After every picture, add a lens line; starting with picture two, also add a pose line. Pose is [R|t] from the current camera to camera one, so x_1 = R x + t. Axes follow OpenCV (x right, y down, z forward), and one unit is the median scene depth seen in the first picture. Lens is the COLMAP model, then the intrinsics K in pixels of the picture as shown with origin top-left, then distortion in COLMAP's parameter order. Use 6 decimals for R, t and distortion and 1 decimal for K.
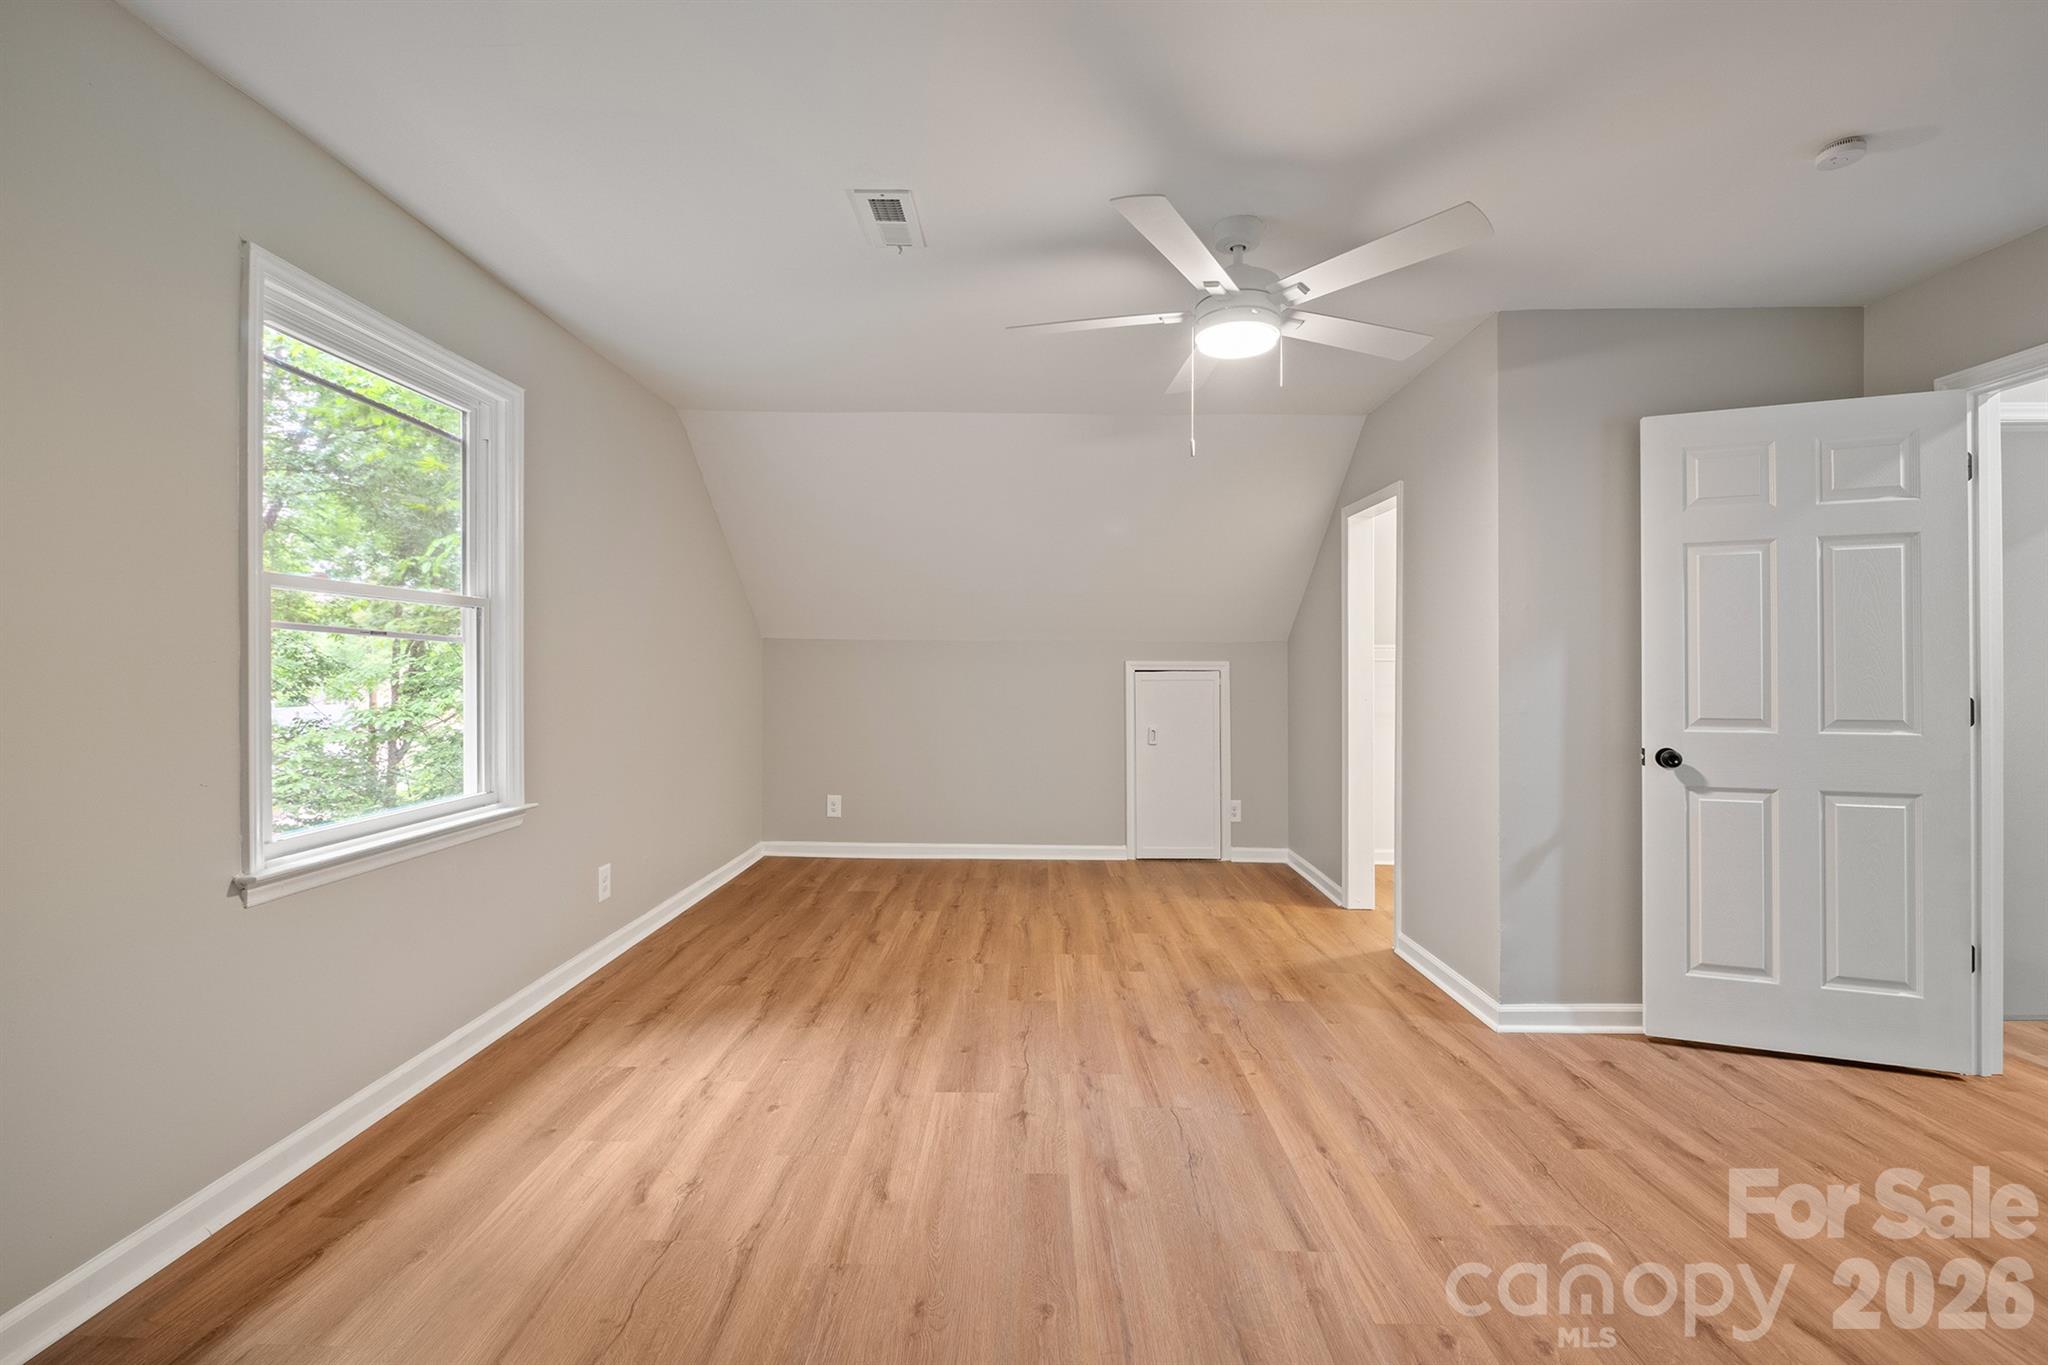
lens RADIAL K [[859.2, 0, 1033.2], [0, 859.2, 677.6], [0, 0, 1]] dist [-0.005931, -0.000945]
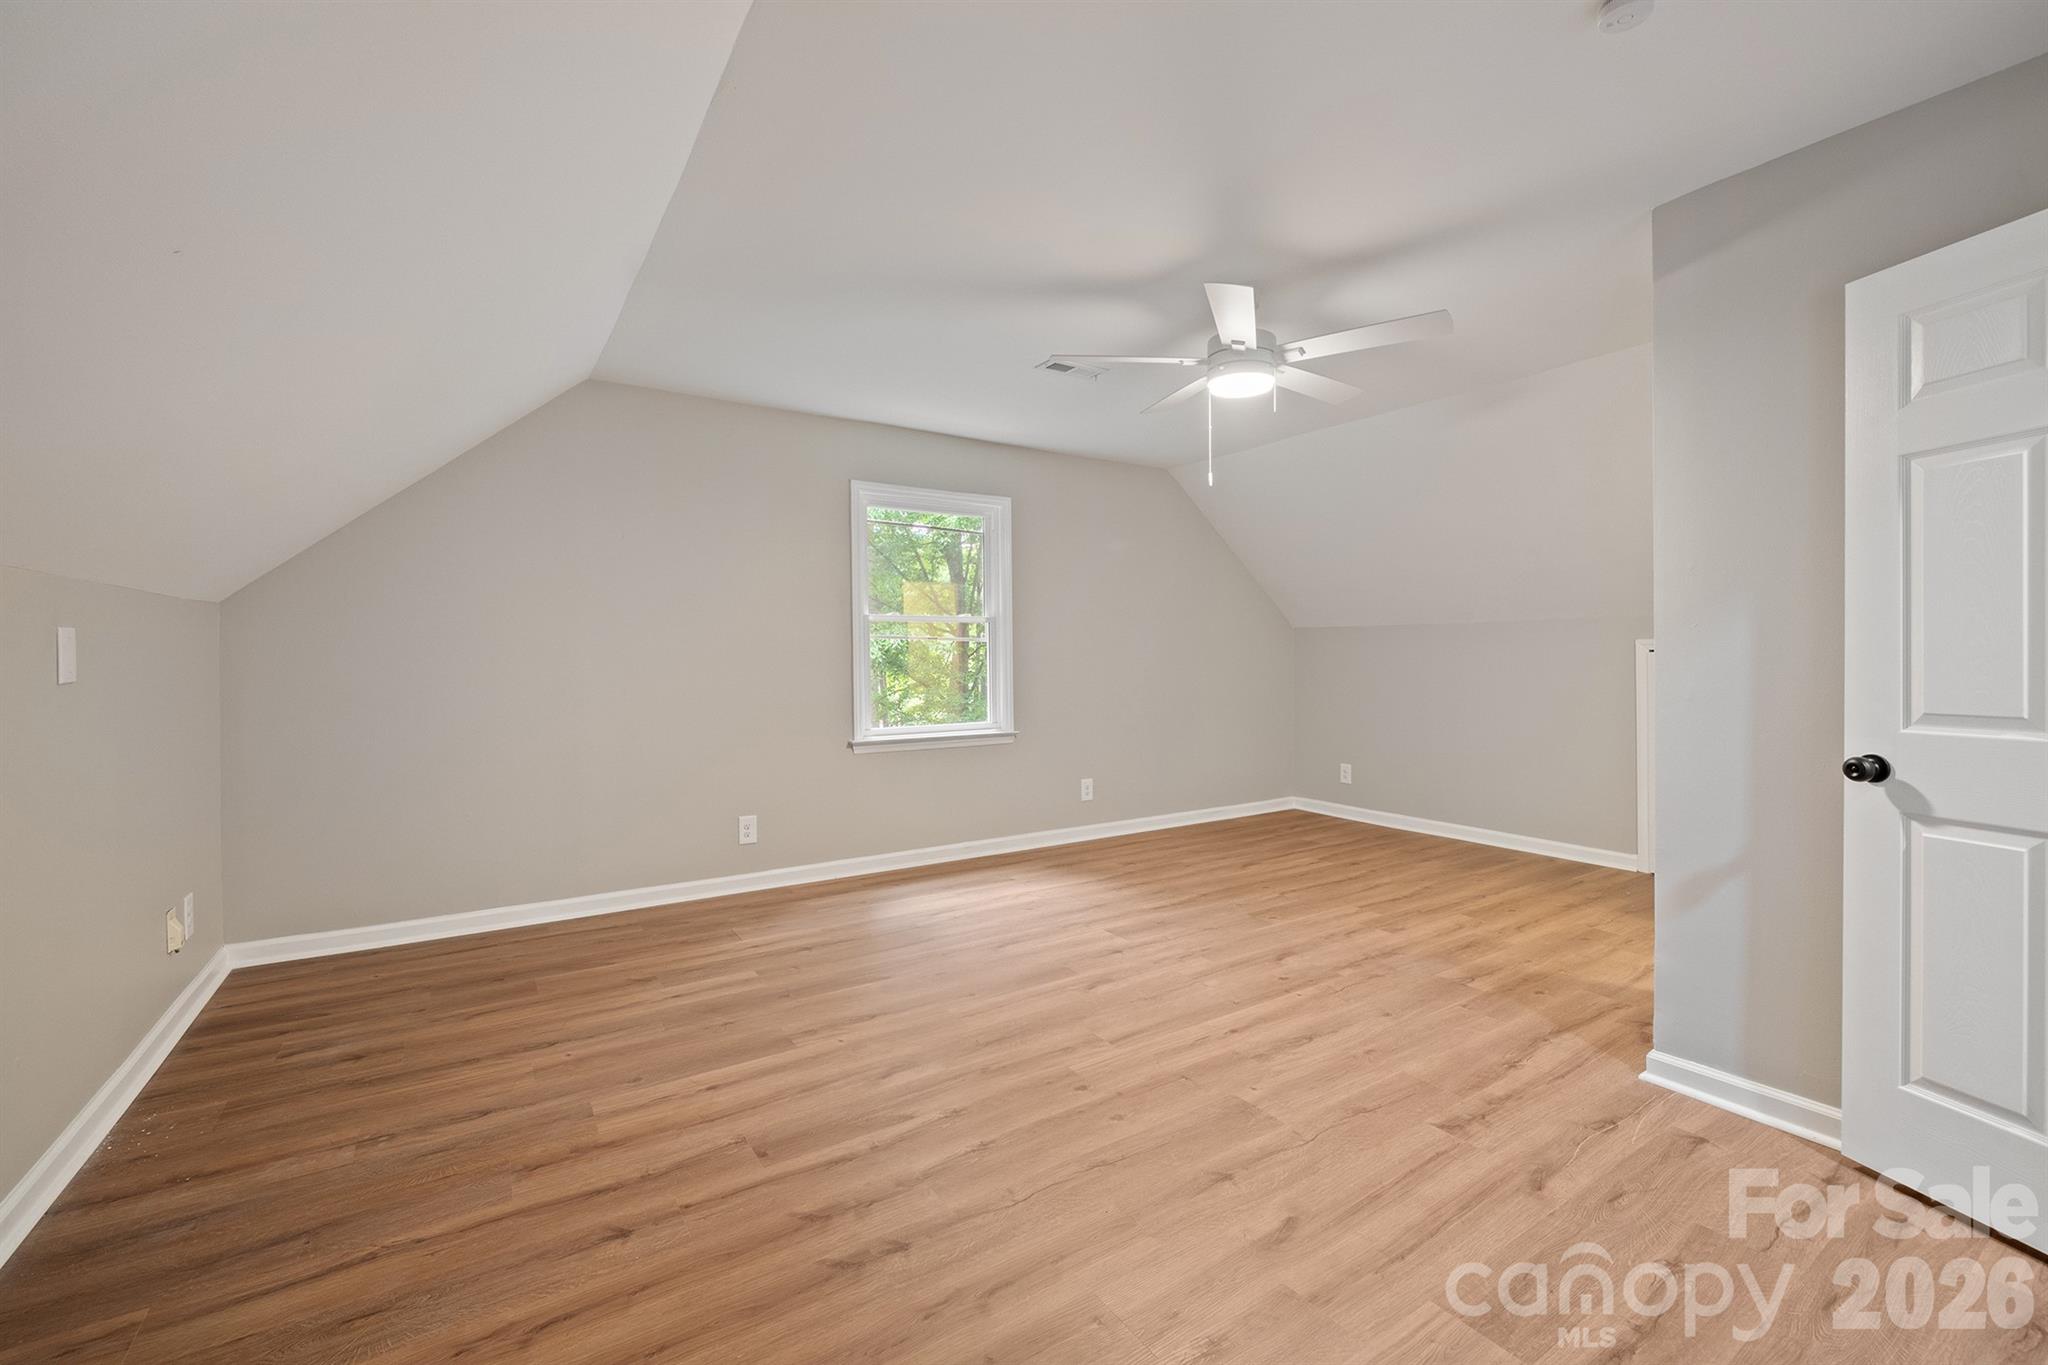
lens RADIAL K [[859.2, 0, 1028.3], [0, 859.2, 680.2], [0, 0, 1]] dist [-0.005931, -0.000945]
pose [[0.548730, 0.014642, -0.835871, 0.949986], [0.000876, 0.999836, 0.018090, 0.008981], [0.835999, -0.010659, 0.548627, 0.046702]]
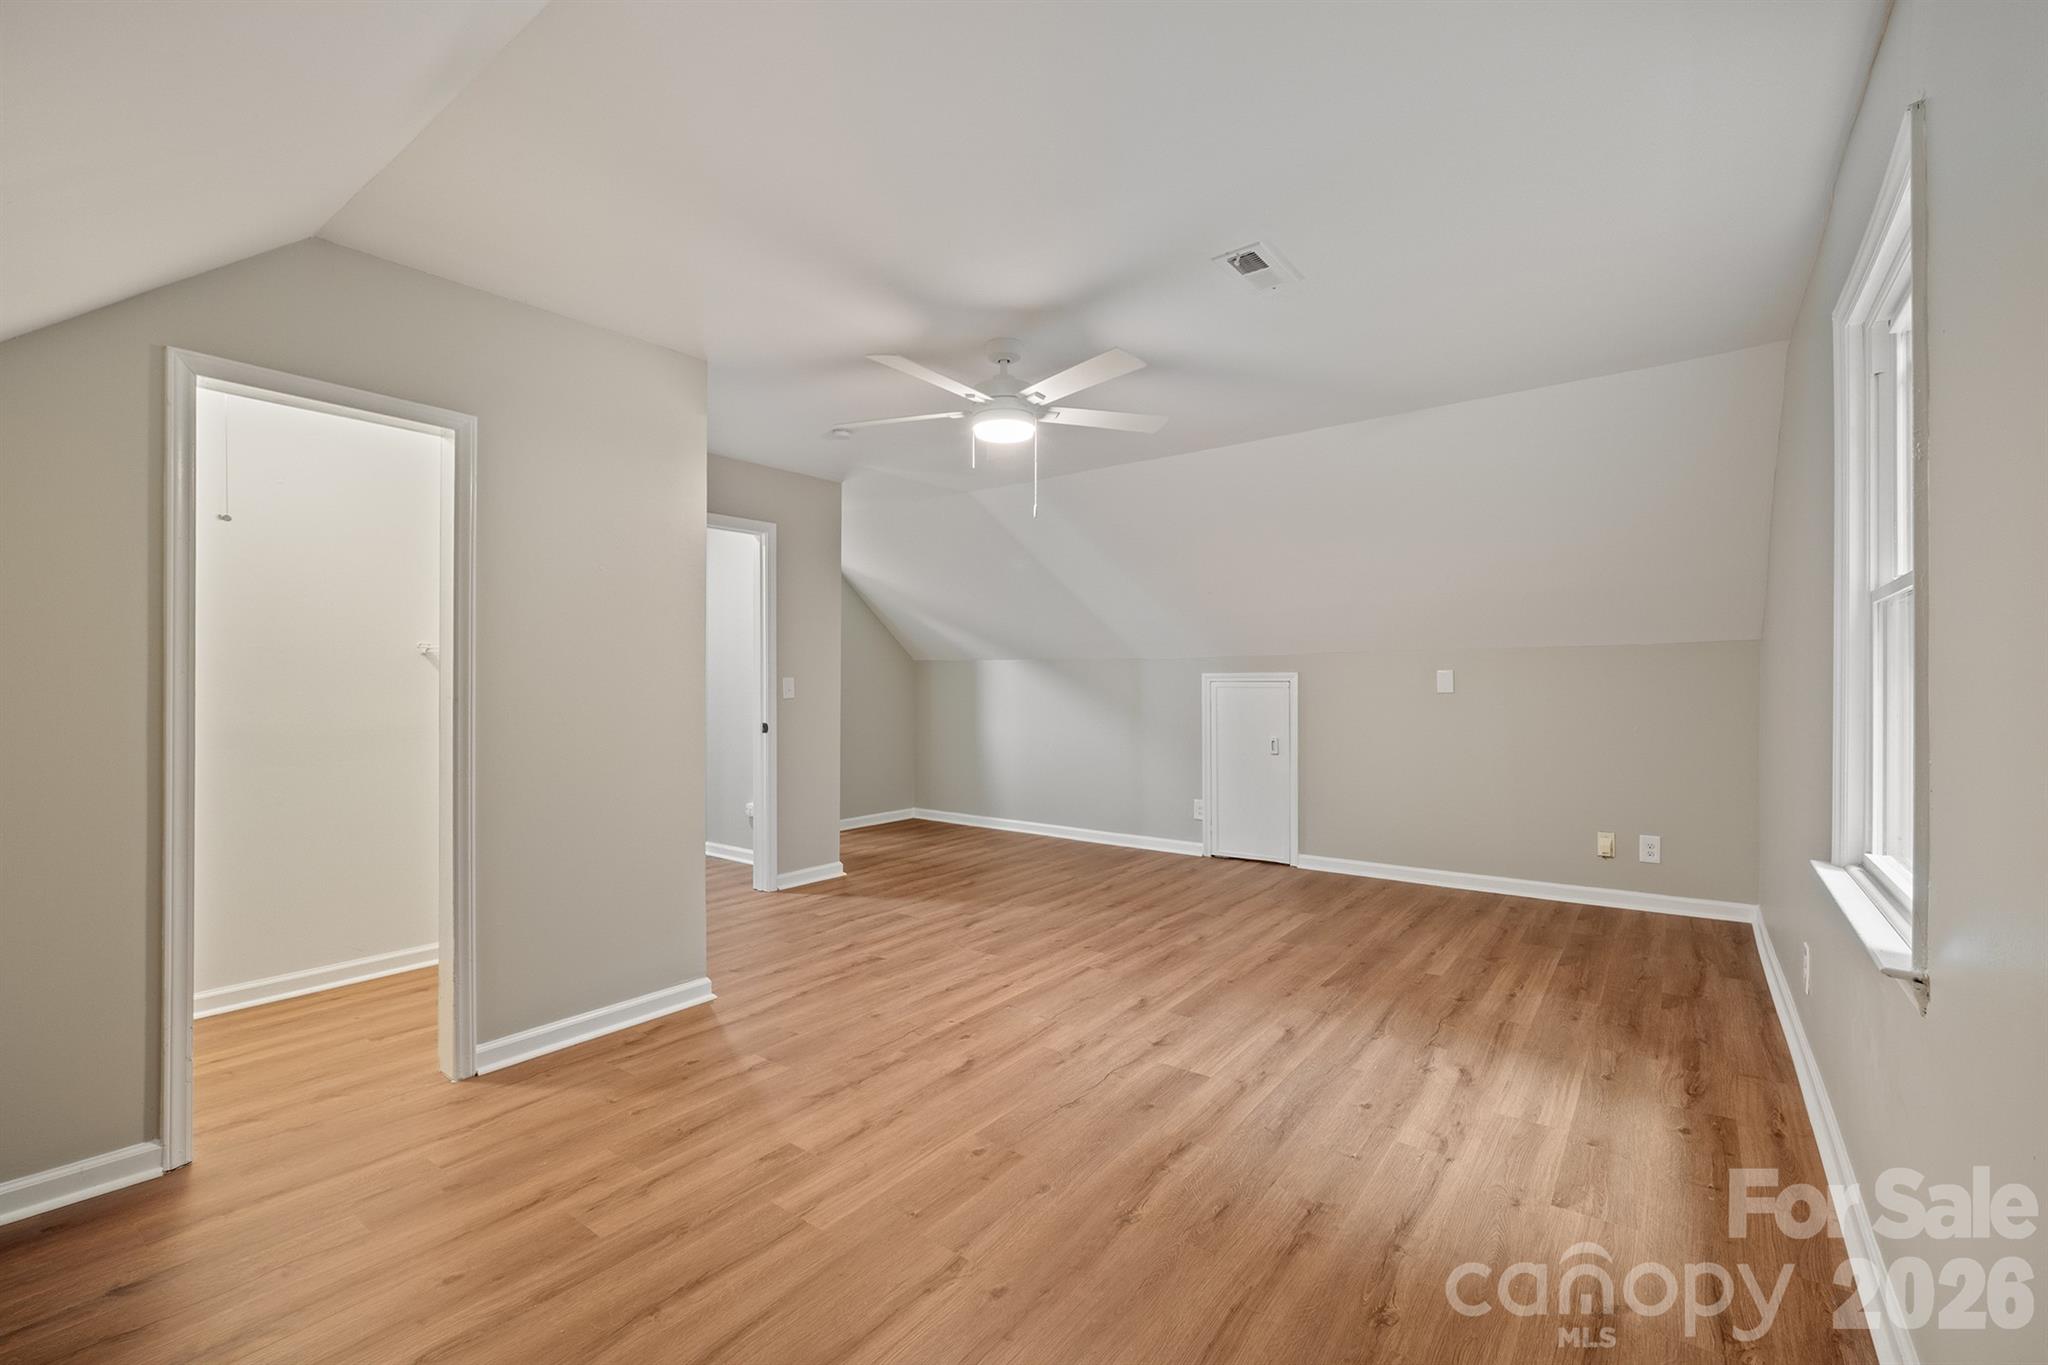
lens RADIAL K [[859.2, 0, 1029.0], [0, 859.2, 677.3], [0, 0, 1]] dist [-0.005931, -0.000945]
pose [[-0.797534, -0.000927, 0.603273, -0.506895], [0.002788, 0.999982, 0.005223, -0.020590], [-0.603267, 0.005847, -0.797518, 1.740192]]
